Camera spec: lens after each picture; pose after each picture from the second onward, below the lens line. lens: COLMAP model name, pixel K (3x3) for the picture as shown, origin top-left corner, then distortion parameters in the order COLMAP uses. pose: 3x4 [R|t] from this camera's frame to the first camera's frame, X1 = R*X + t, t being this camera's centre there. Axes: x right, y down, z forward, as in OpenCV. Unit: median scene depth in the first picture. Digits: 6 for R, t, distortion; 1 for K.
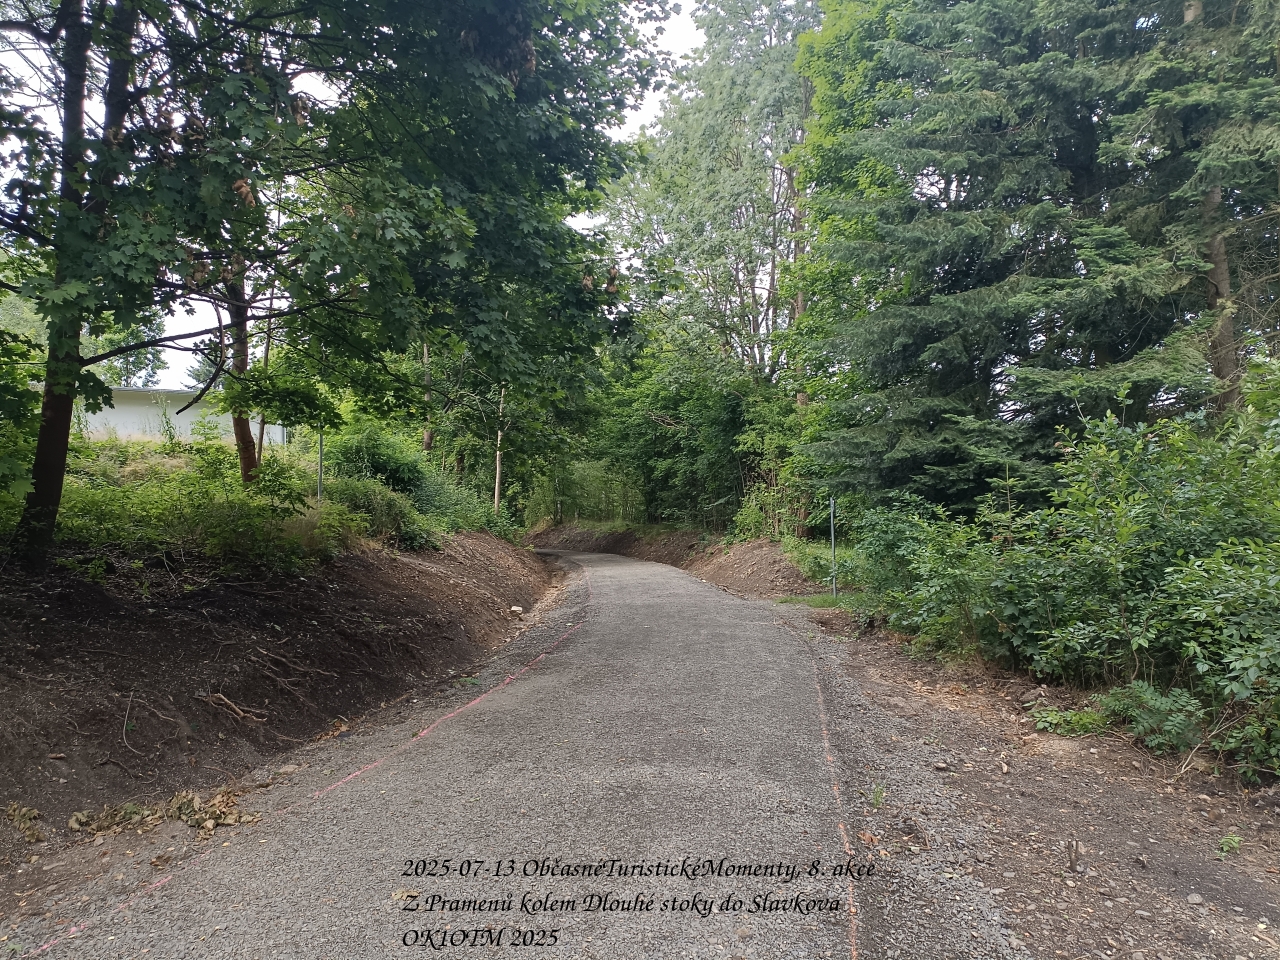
lens RADIAL K [[936.0, 0, 639.4], [0, 936.0, 482.5], [0, 0, 1]] dist [0.000234, -0.002121]
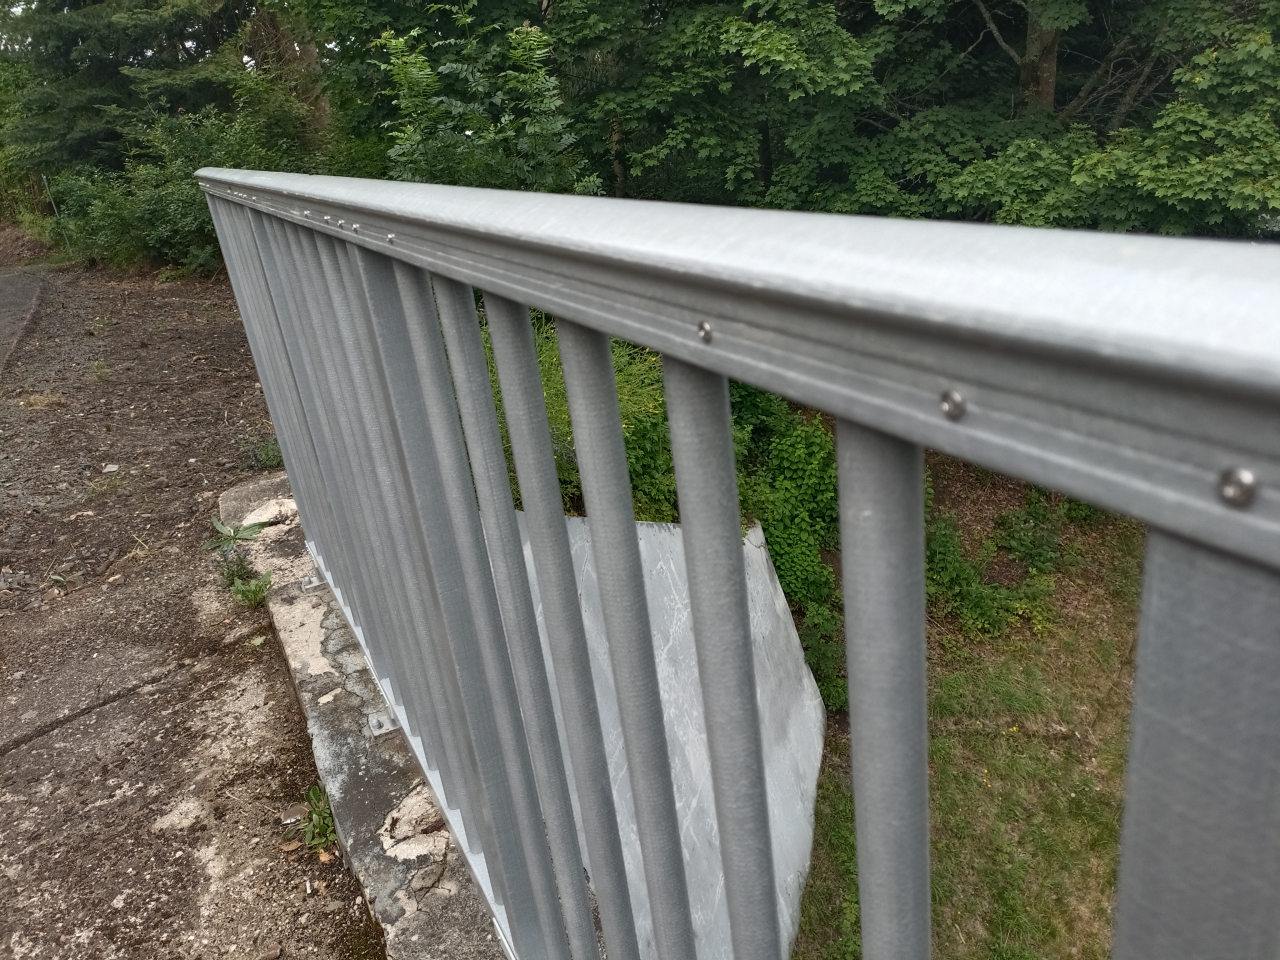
lens RADIAL K [[936.0, 0, 638.6], [0, 936.0, 485.2], [0, 0, 1]] dist [0.000234, -0.002121]
pose [[0.757084, -0.320465, 0.569321, -0.045406], [0.098473, 0.917449, 0.385474, -0.006788], [-0.645854, -0.235773, 0.726143, -0.639488]]
